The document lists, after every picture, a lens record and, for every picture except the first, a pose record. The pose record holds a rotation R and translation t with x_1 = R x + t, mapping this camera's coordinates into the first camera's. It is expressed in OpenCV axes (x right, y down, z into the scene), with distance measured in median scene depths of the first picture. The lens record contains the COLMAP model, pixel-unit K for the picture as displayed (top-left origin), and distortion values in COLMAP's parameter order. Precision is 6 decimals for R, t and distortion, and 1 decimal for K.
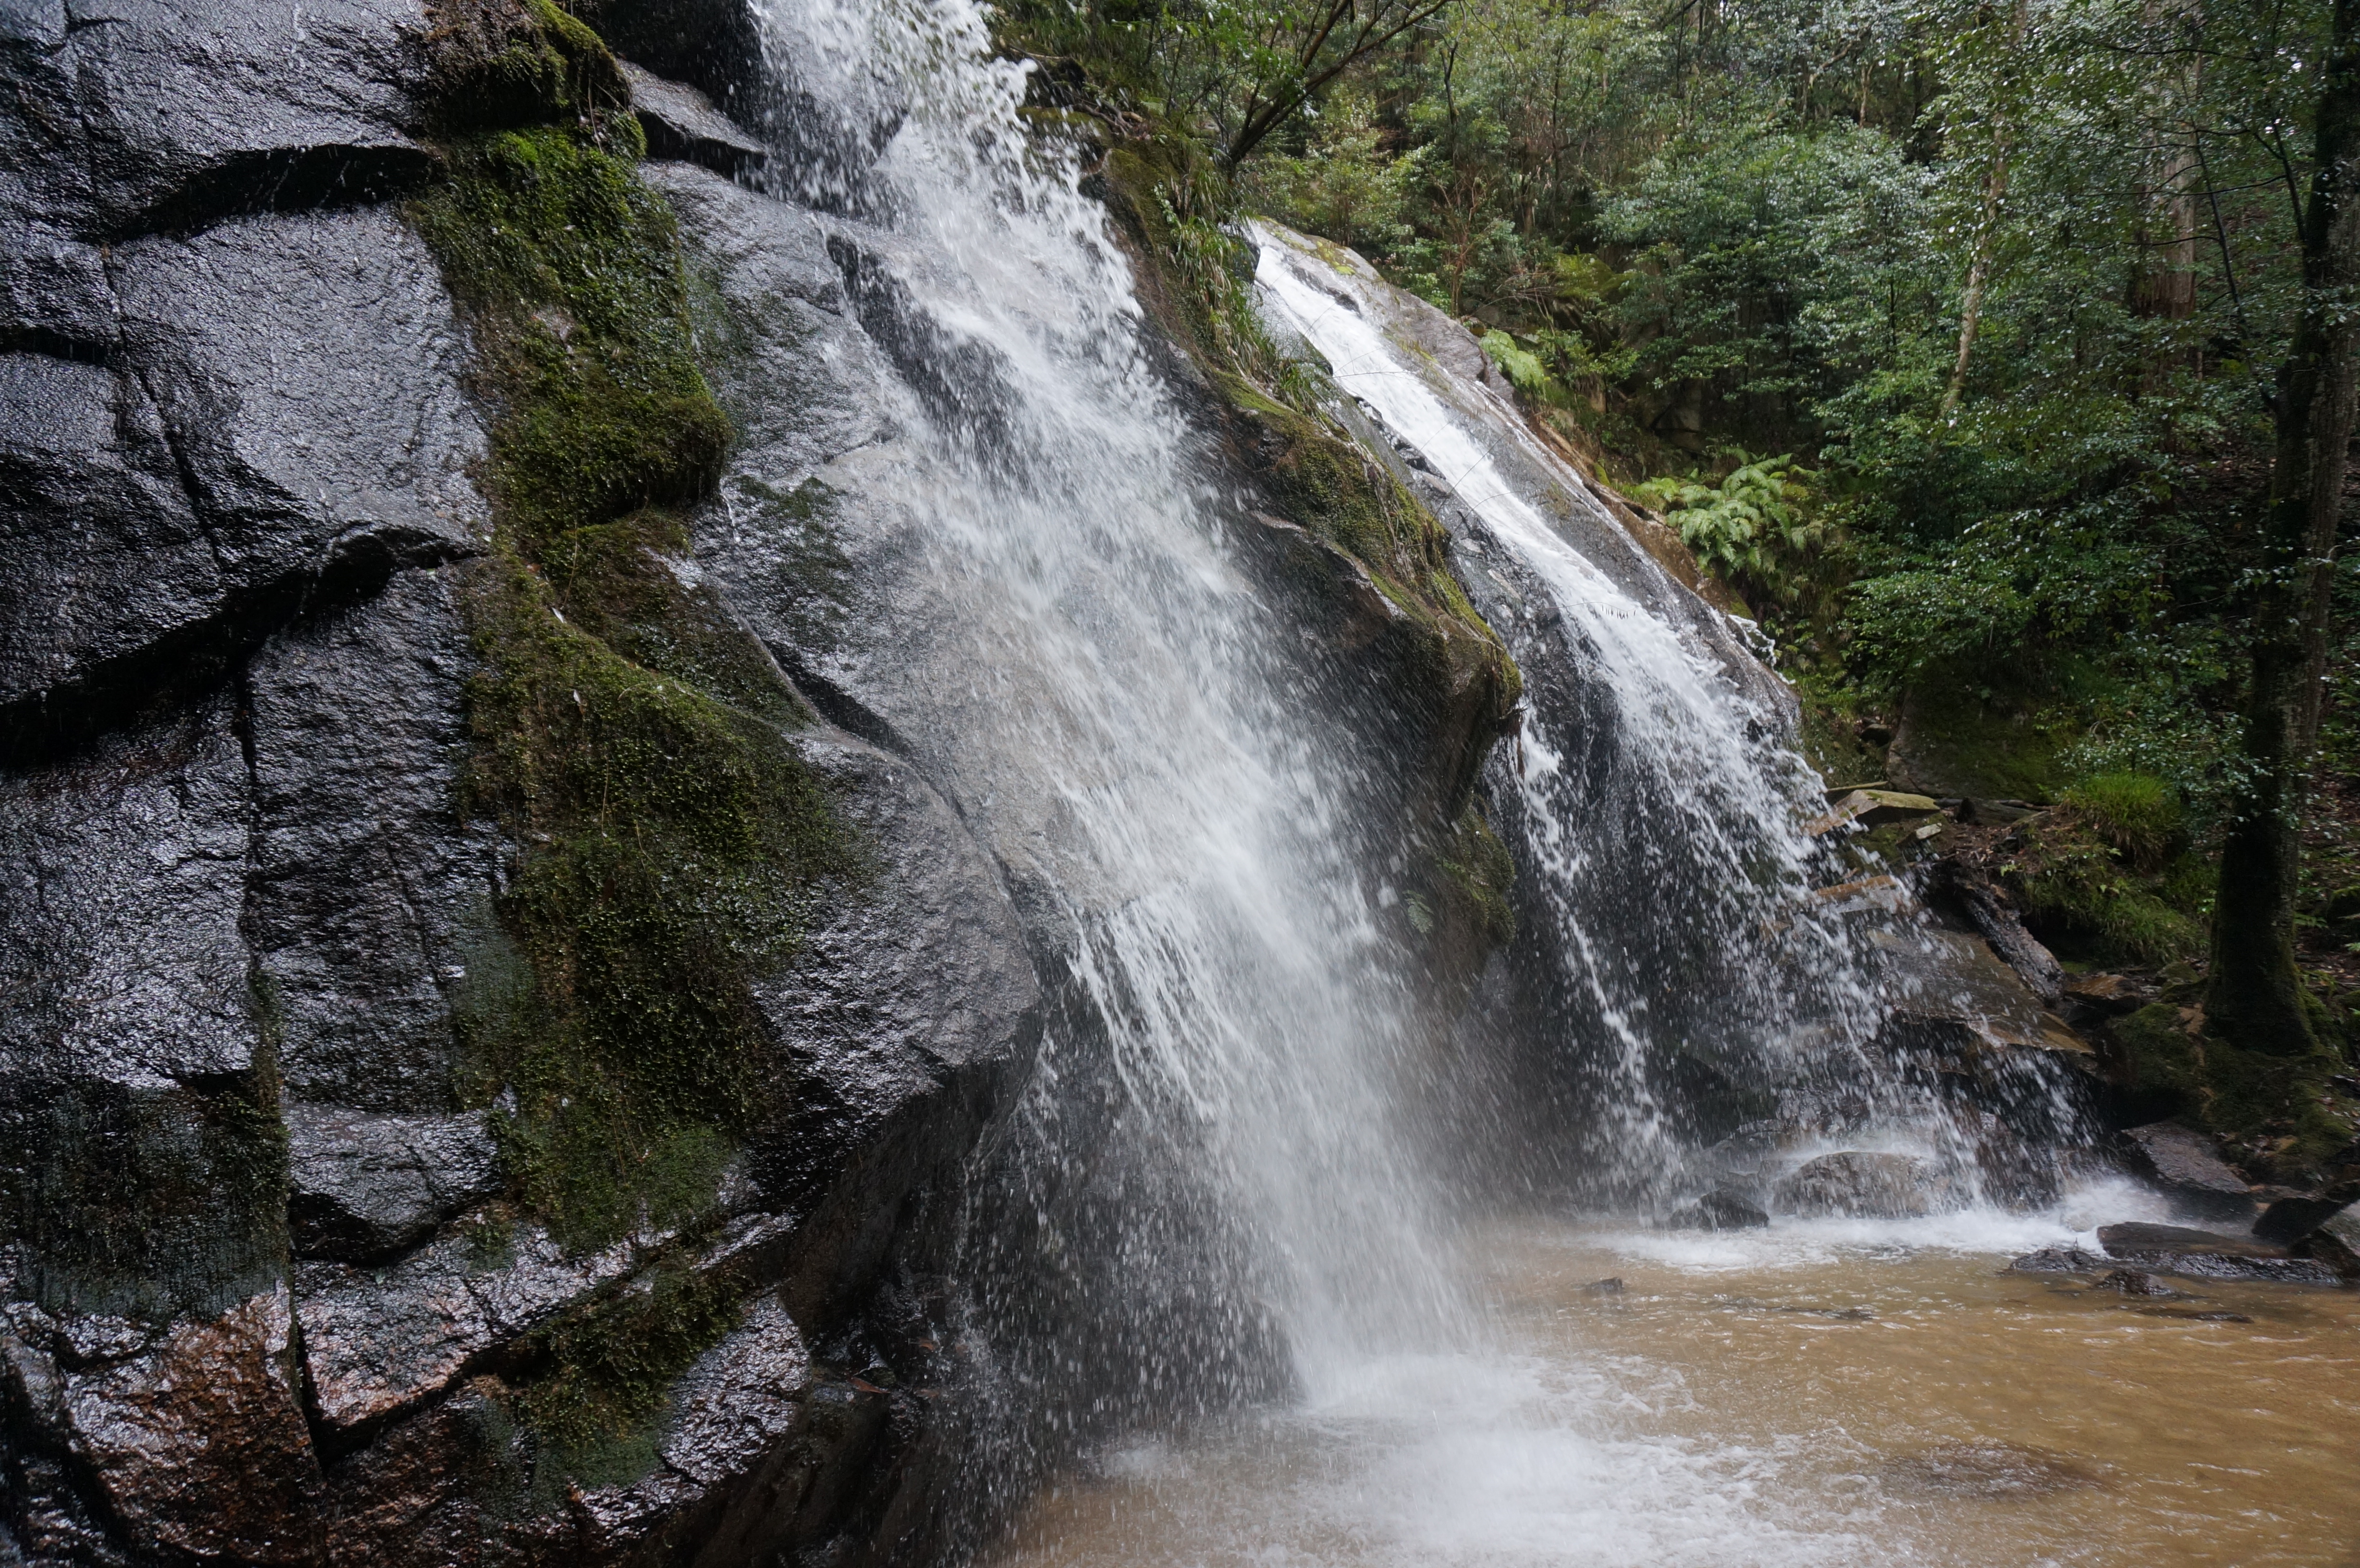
lens RADIAL K [[1548.3, 0, 1180.0], [0, 1548.3, 784.0], [0, 0, 1]] dist [0.004691, 0.006448]
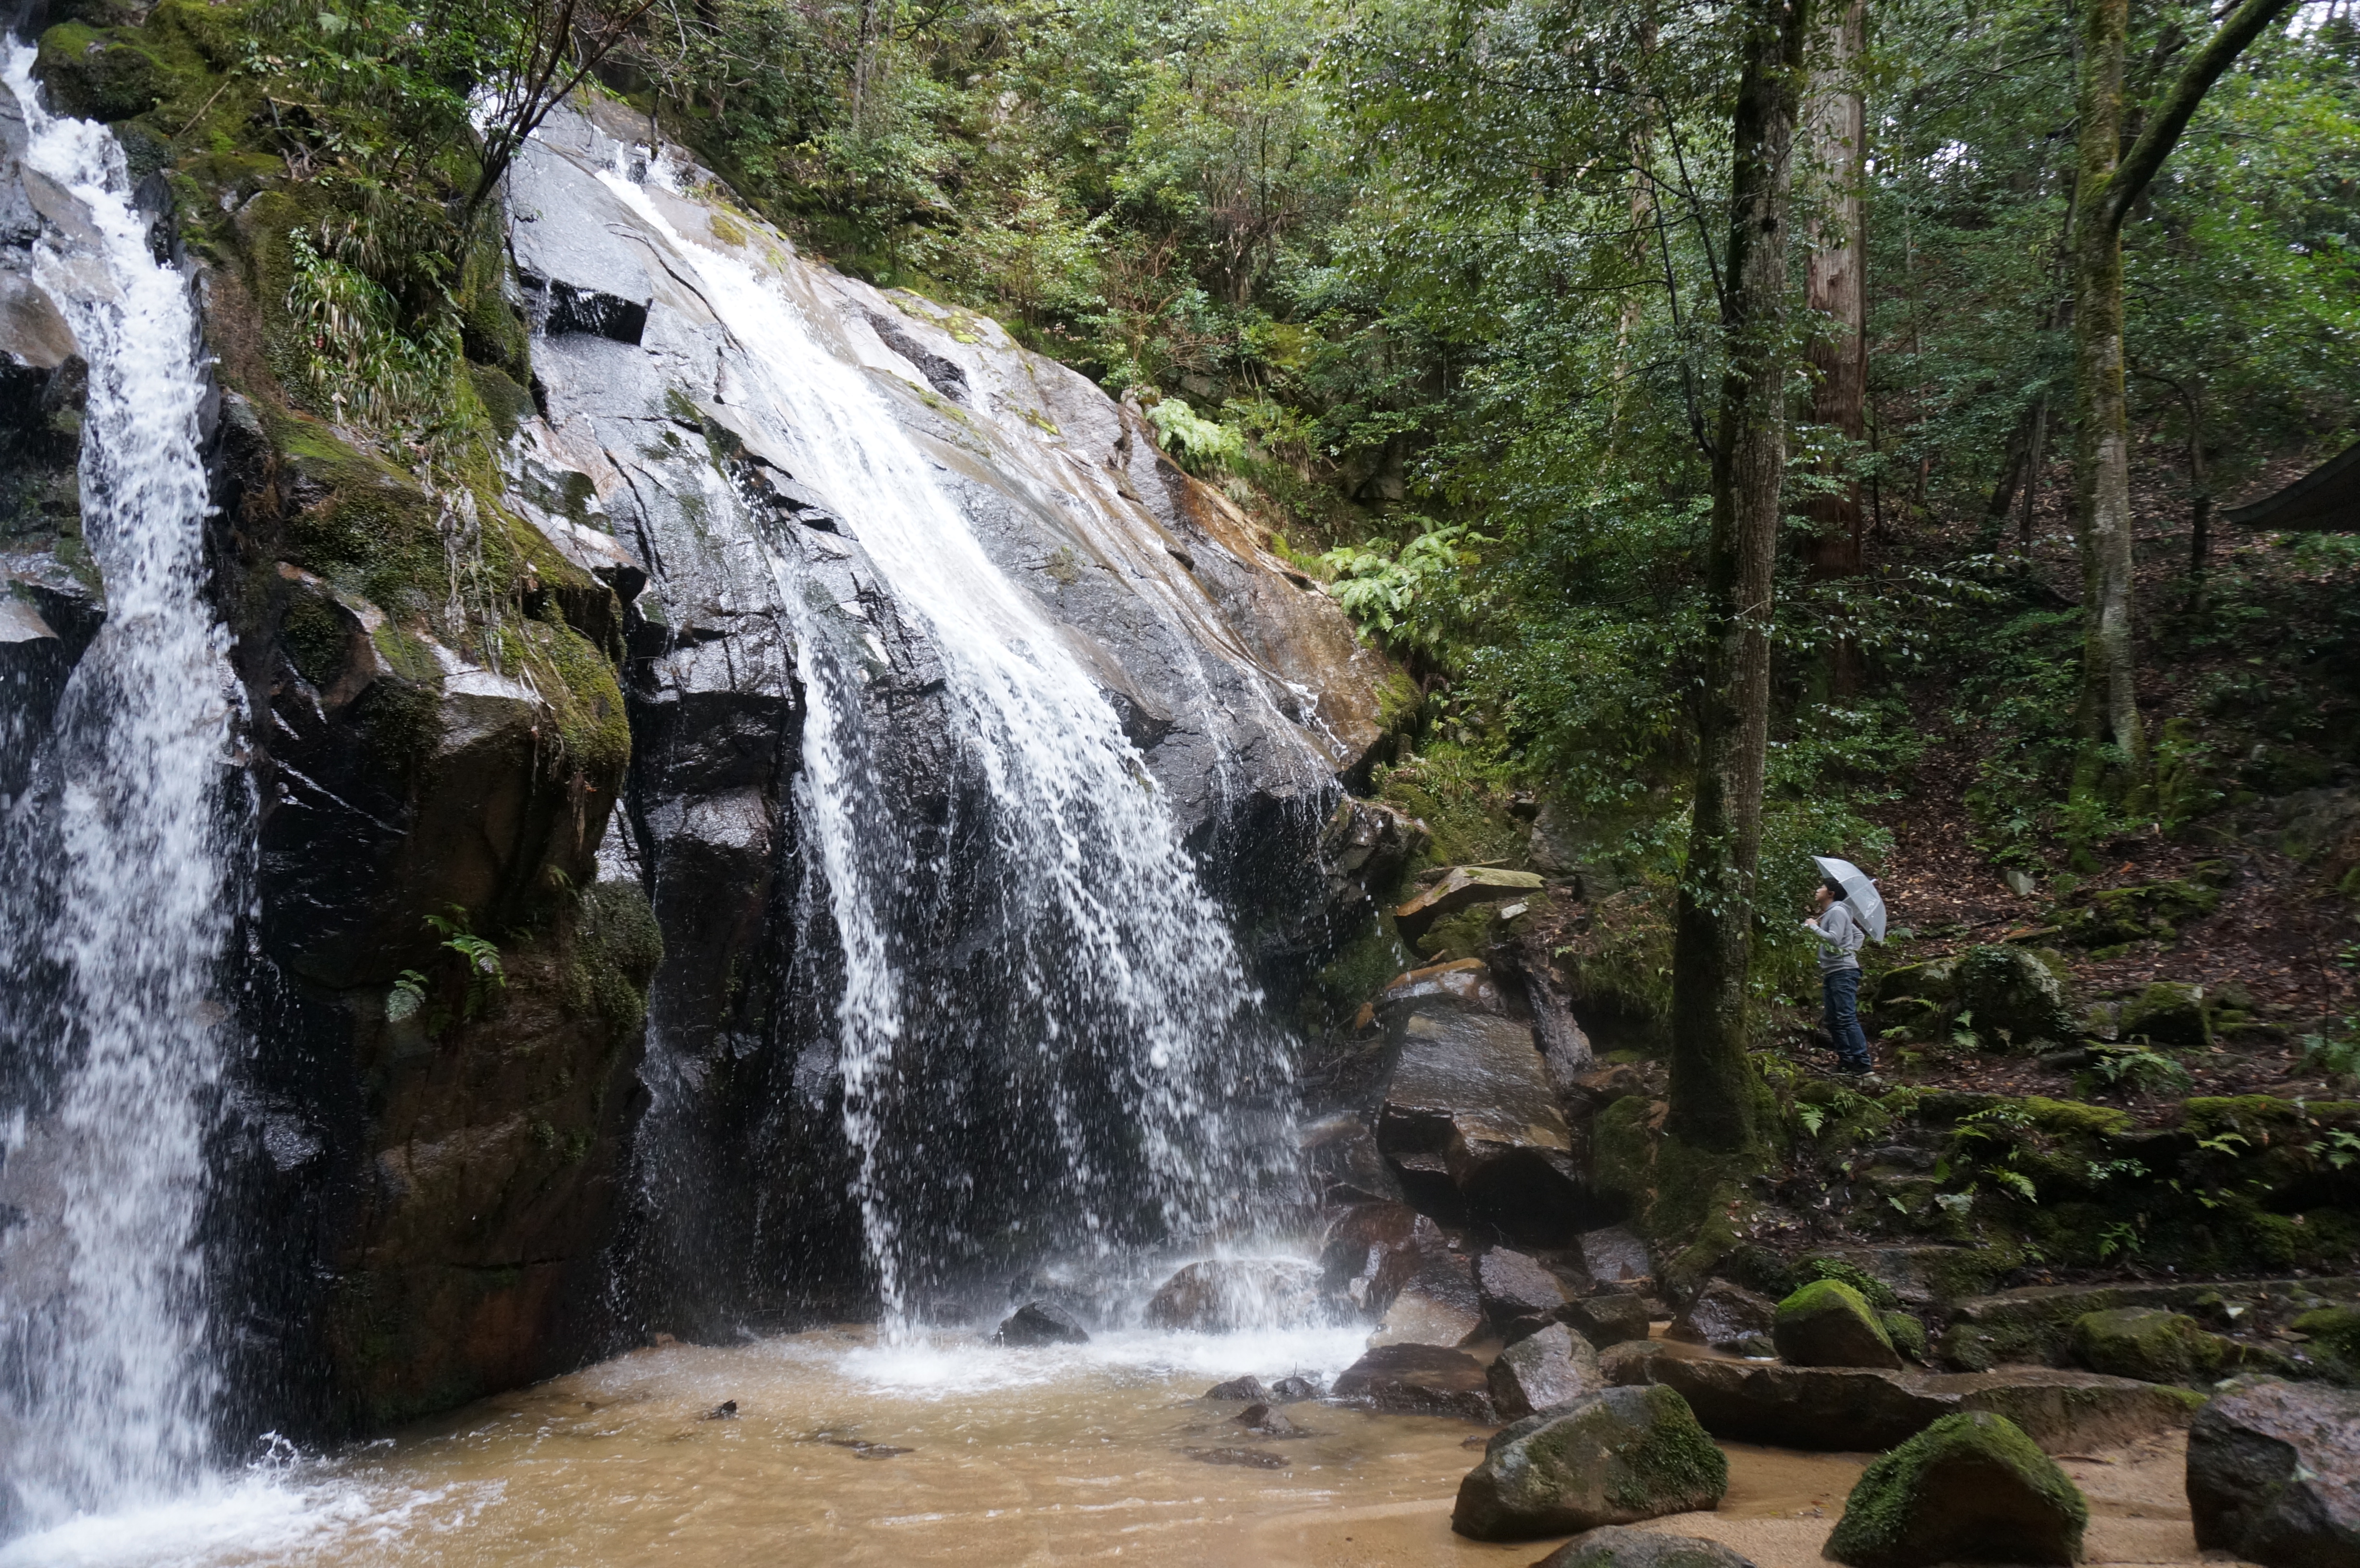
lens RADIAL K [[1548.3, 0, 1180.0], [0, 1548.3, 784.0], [0, 0, 1]] dist [0.004691, 0.006448]
pose [[0.999789, -0.007506, -0.019142, 0.242327], [0.006437, 0.998447, -0.055332, 0.003505], [0.019528, 0.055197, 0.998284, 0.041587]]
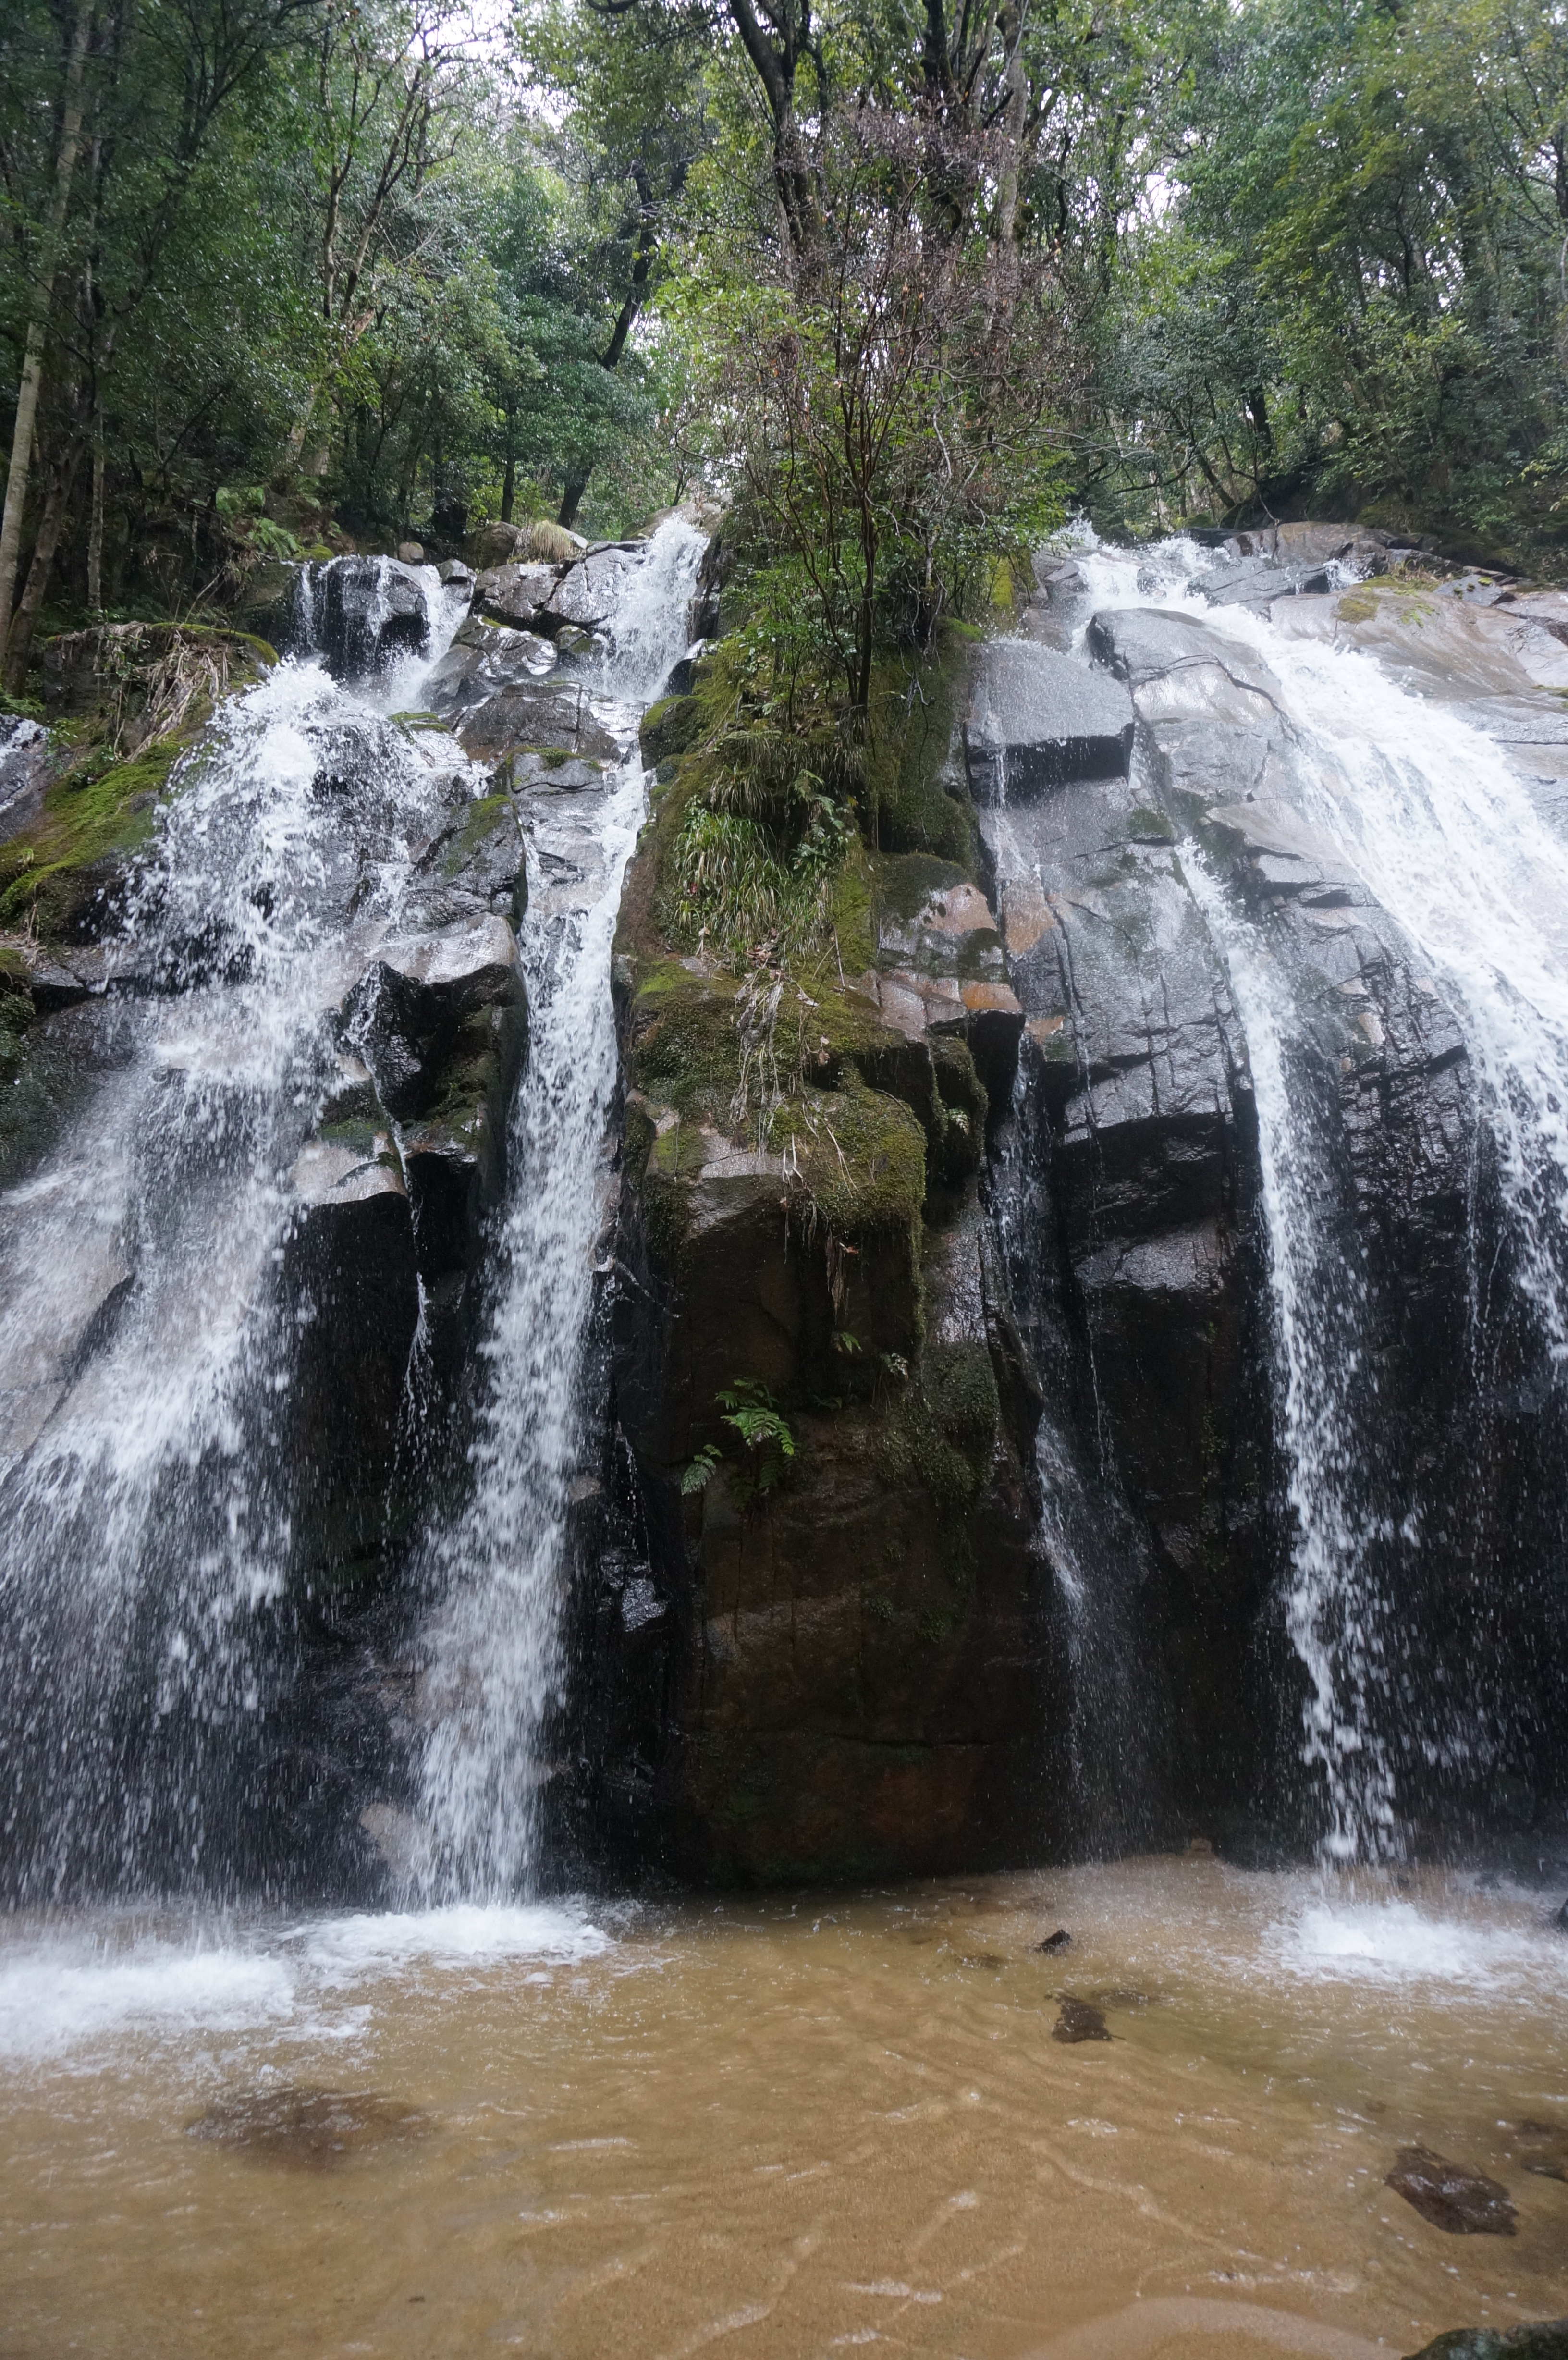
lens RADIAL K [[1548.3, 0, 784.0], [0, 1548.3, 1180.0], [0, 0, 1]] dist [0.004691, 0.006448]
pose [[0.602658, -0.165403, -0.780670, 0.366896], [0.090768, 0.986143, -0.138867, 0.015205], [0.792821, 0.012830, 0.609320, 0.174719]]
